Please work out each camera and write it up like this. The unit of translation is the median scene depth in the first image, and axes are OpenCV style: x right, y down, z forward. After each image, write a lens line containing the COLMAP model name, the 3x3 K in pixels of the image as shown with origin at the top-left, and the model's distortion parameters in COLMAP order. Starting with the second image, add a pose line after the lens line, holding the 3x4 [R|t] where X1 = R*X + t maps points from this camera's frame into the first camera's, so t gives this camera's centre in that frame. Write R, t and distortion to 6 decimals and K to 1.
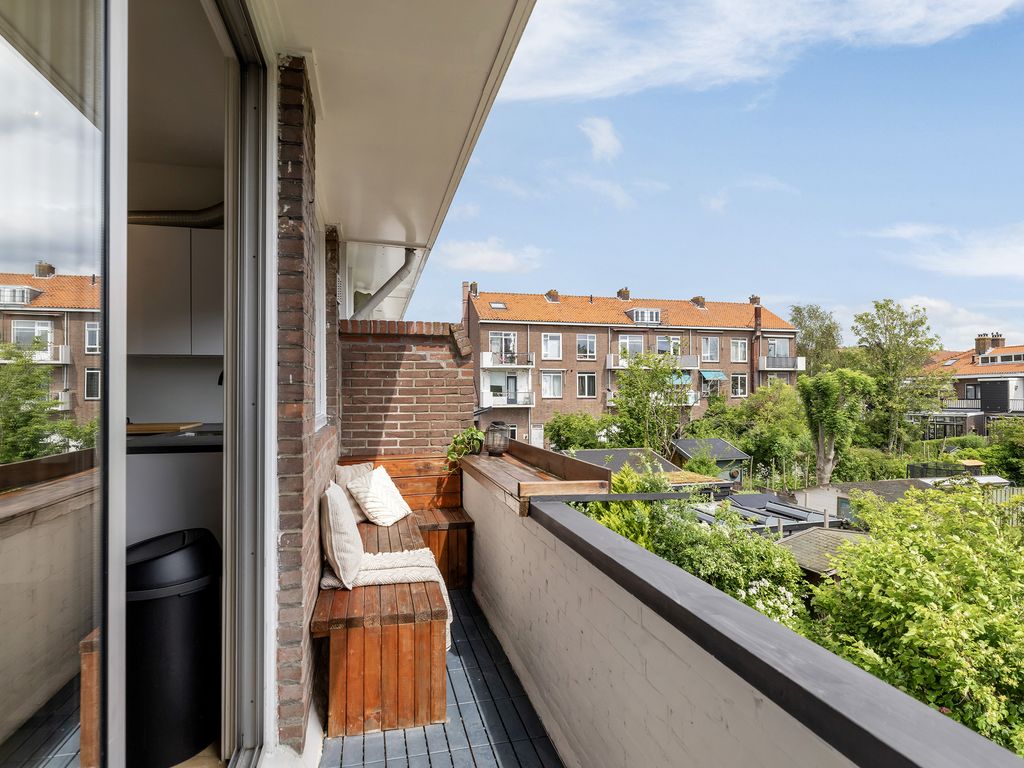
lens RADIAL K [[569.1, 0, 512.3], [0, 569.1, 366.5], [0, 0, 1]] dist [-0.004377, -0.000071]
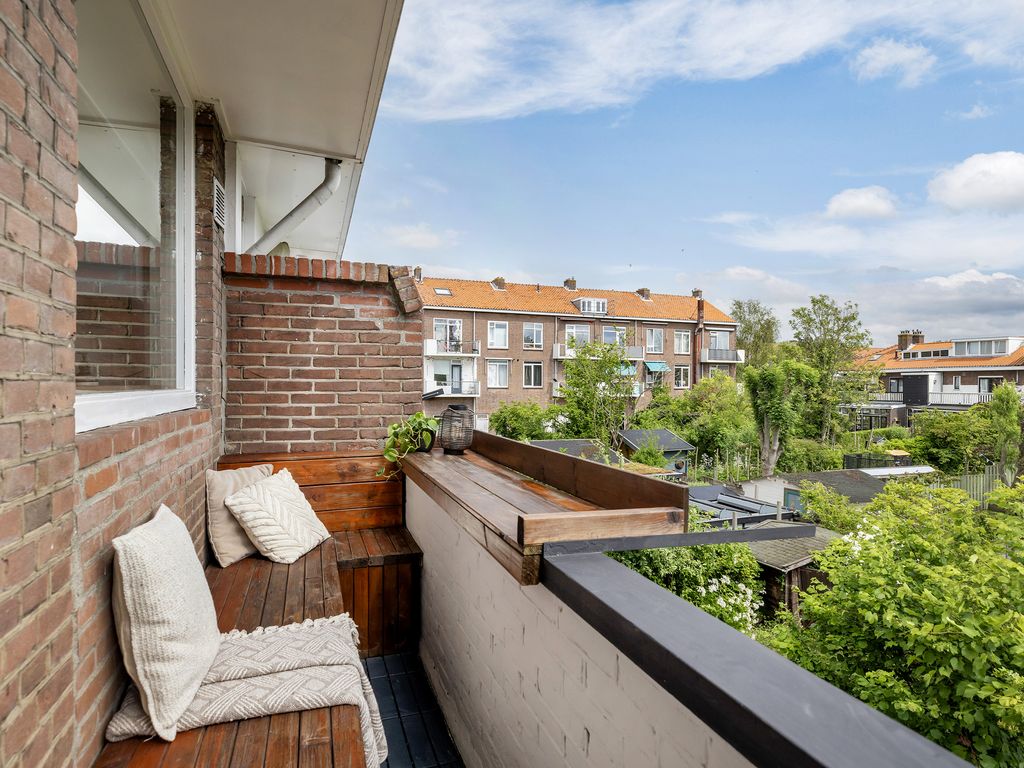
lens RADIAL K [[505.0, 0, 493.2], [0, 505.0, 378.6], [0, 0, 1]] dist [-0.002668, -0.001166]
pose [[0.996190, 0.010021, 0.086635, -0.013312], [-0.012300, 0.999591, 0.025814, 0.018011], [-0.086341, -0.026781, 0.995906, 0.142332]]
